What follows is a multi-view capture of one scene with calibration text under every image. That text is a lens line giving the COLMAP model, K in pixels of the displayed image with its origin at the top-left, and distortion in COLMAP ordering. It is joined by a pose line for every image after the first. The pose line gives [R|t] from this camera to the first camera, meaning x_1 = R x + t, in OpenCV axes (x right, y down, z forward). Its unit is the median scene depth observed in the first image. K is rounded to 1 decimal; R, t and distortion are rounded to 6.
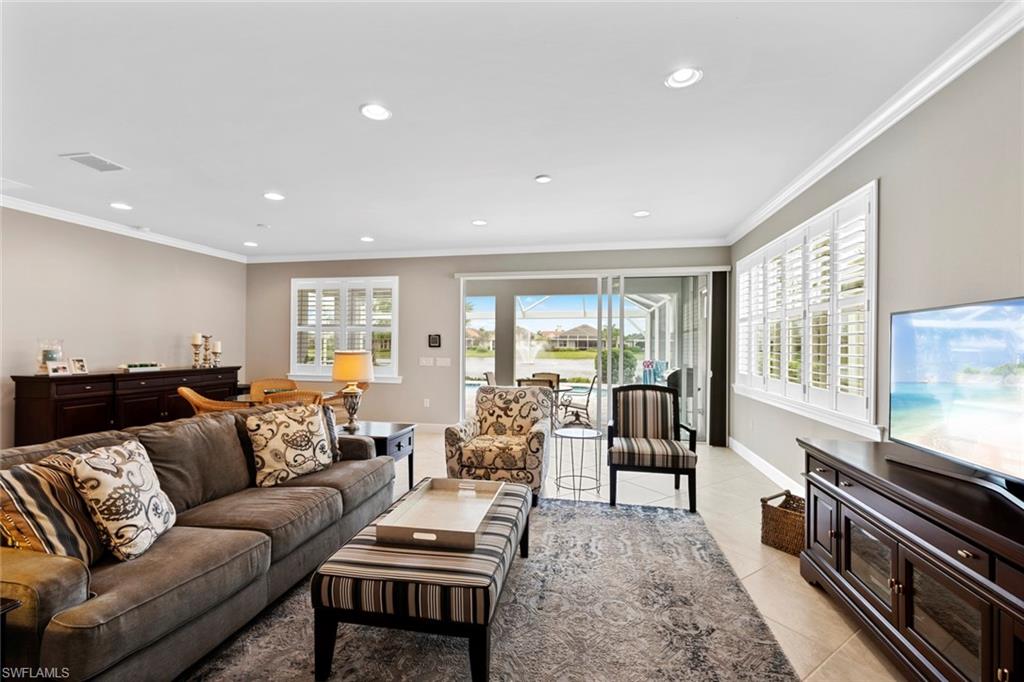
lens RADIAL K [[431.6, 0, 509.2], [0, 431.6, 342.5], [0, 0, 1]] dist [0.004653, 0.000805]
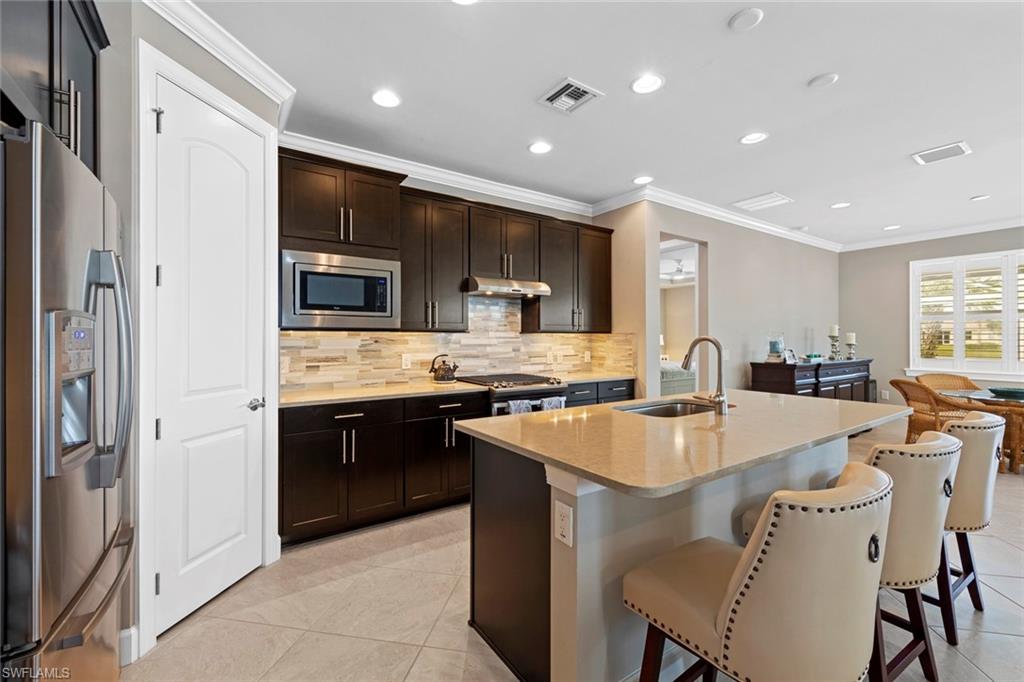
lens RADIAL K [[431.6, 0, 506.2], [0, 431.6, 338.0], [0, 0, 1]] dist [0.004653, 0.000805]
pose [[0.732977, -0.008798, -0.680197, -0.992257], [0.011256, 0.999936, -0.000804, 0.001708], [0.680160, -0.007067, 0.733029, -0.440340]]
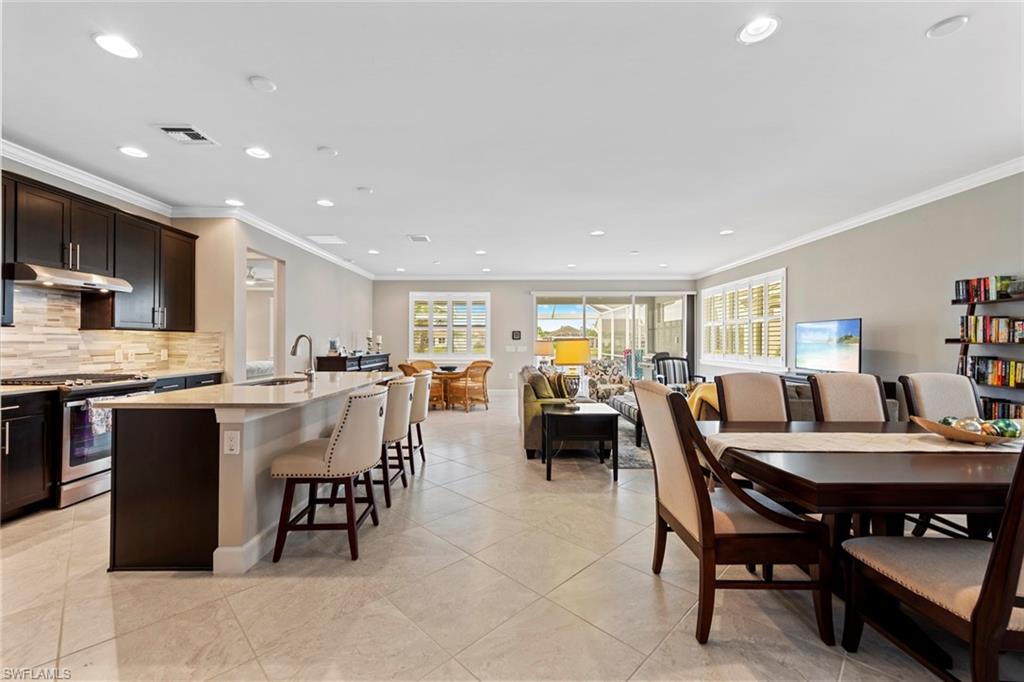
lens RADIAL K [[431.6, 0, 514.4], [0, 431.6, 341.1], [0, 0, 1]] dist [0.004653, 0.000805]
pose [[0.974994, -0.005291, 0.222168, -0.950379], [0.004305, 0.999979, 0.004924, 0.016917], [-0.222189, -0.003844, 0.974996, -0.859306]]
